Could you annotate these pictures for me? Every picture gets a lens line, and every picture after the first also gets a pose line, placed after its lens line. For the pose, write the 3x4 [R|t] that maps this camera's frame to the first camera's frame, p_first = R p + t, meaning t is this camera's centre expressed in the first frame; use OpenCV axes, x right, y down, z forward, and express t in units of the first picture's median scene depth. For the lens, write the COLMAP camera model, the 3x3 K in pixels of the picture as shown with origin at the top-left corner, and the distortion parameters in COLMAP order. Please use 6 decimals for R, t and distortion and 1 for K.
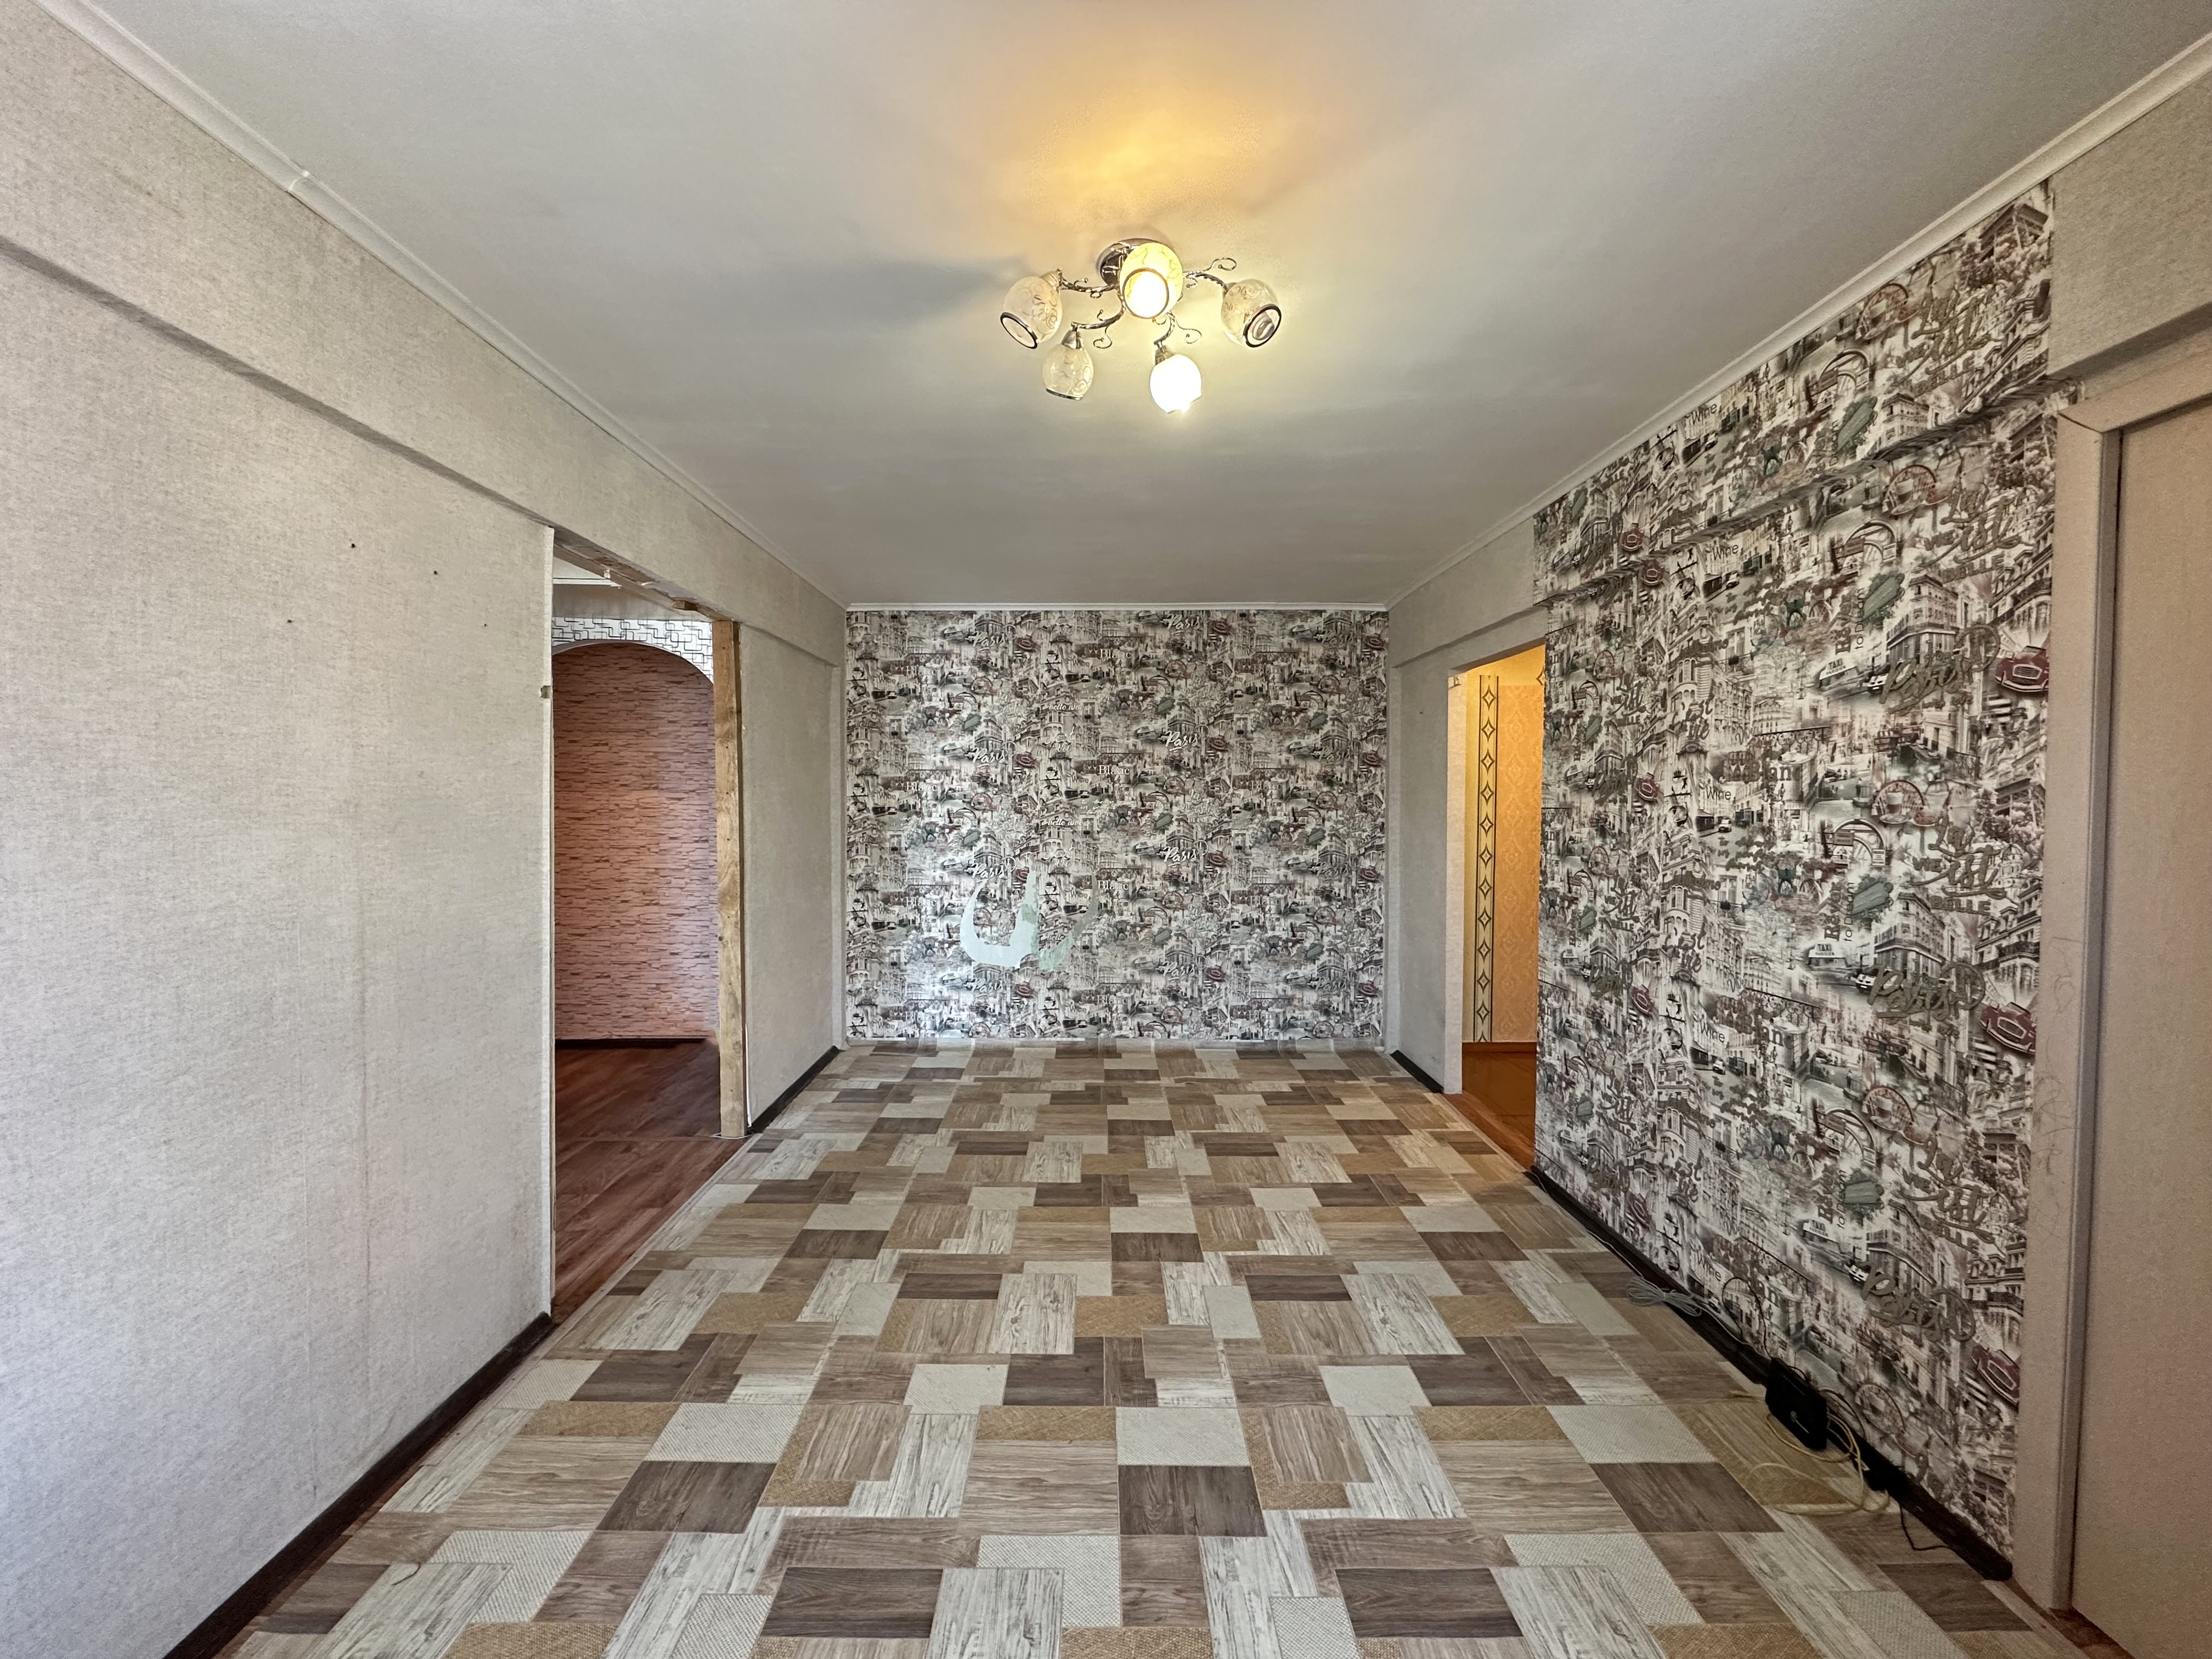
lens RADIAL K [[879.5, 0, 1107.2], [0, 879.5, 829.9], [0, 0, 1]] dist [-0.000537, 0.000268]
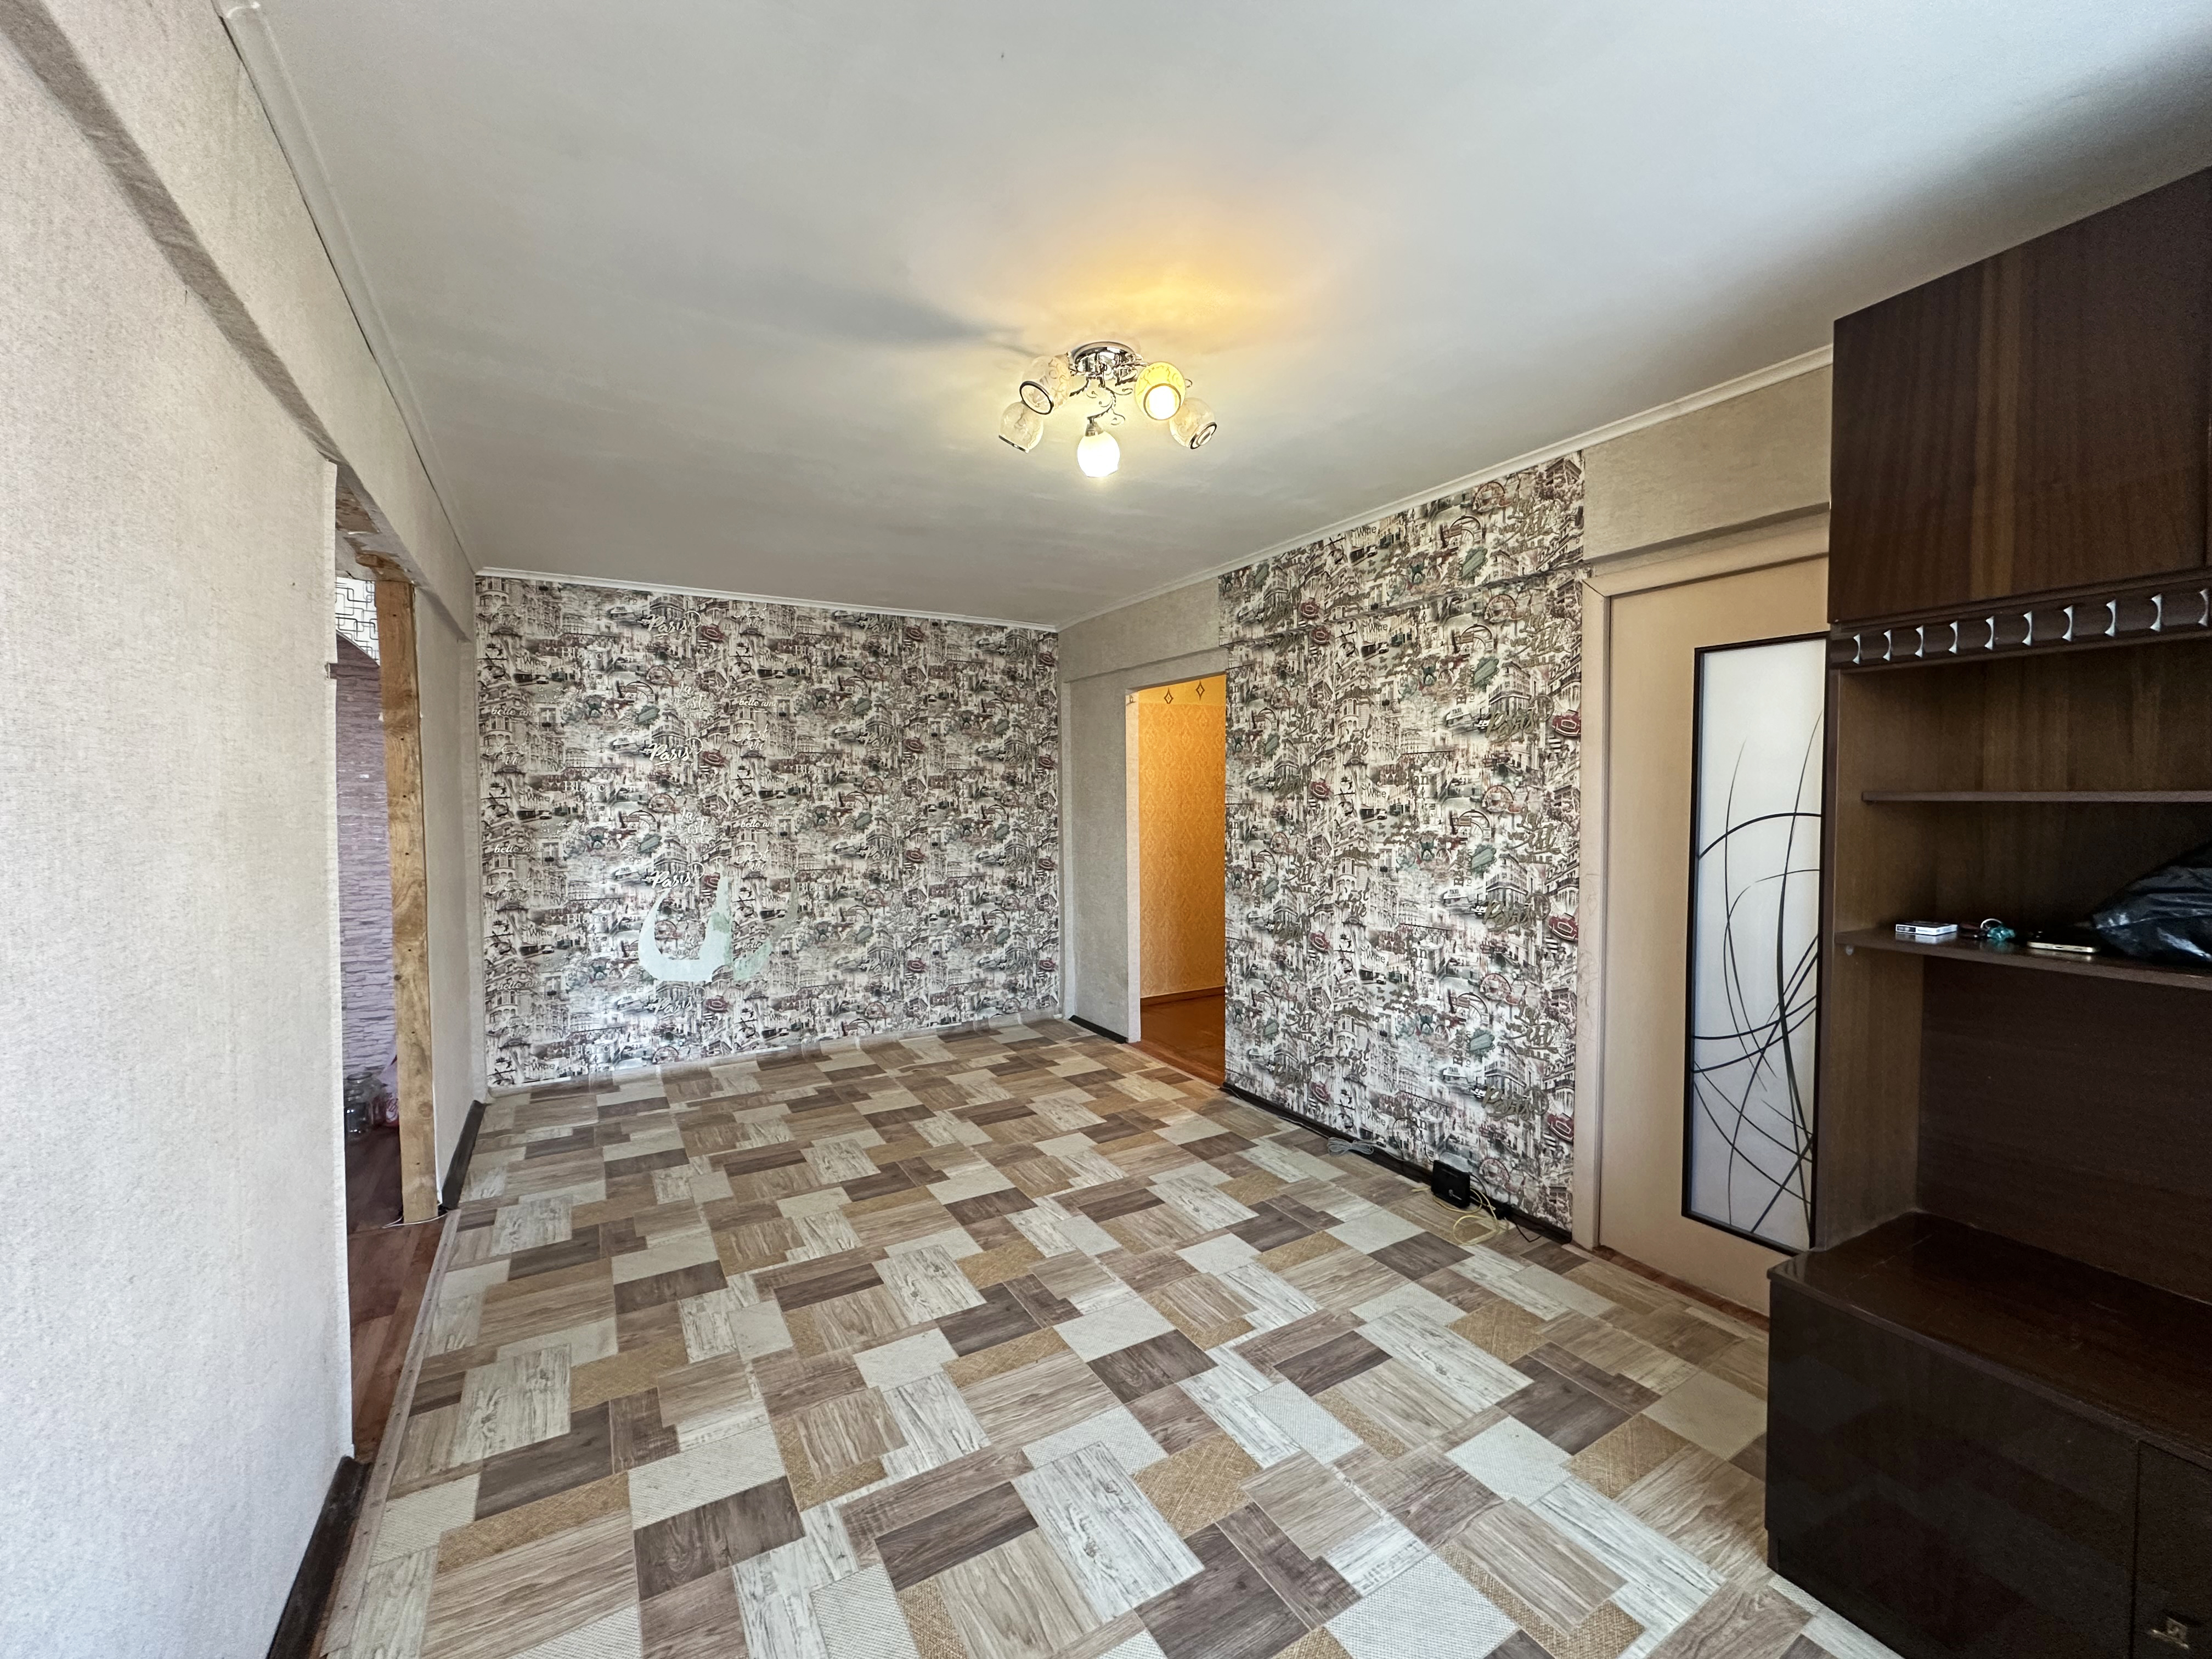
lens RADIAL K [[880.0, 0, 1106.0], [0, 880.0, 829.5], [0, 0, 1]] dist [0.000311, 0.000071]
pose [[0.861374, -0.025936, 0.507308, -0.417895], [0.024174, 0.999657, 0.010063, -0.006128], [-0.507395, 0.003595, 0.861706, -0.029902]]
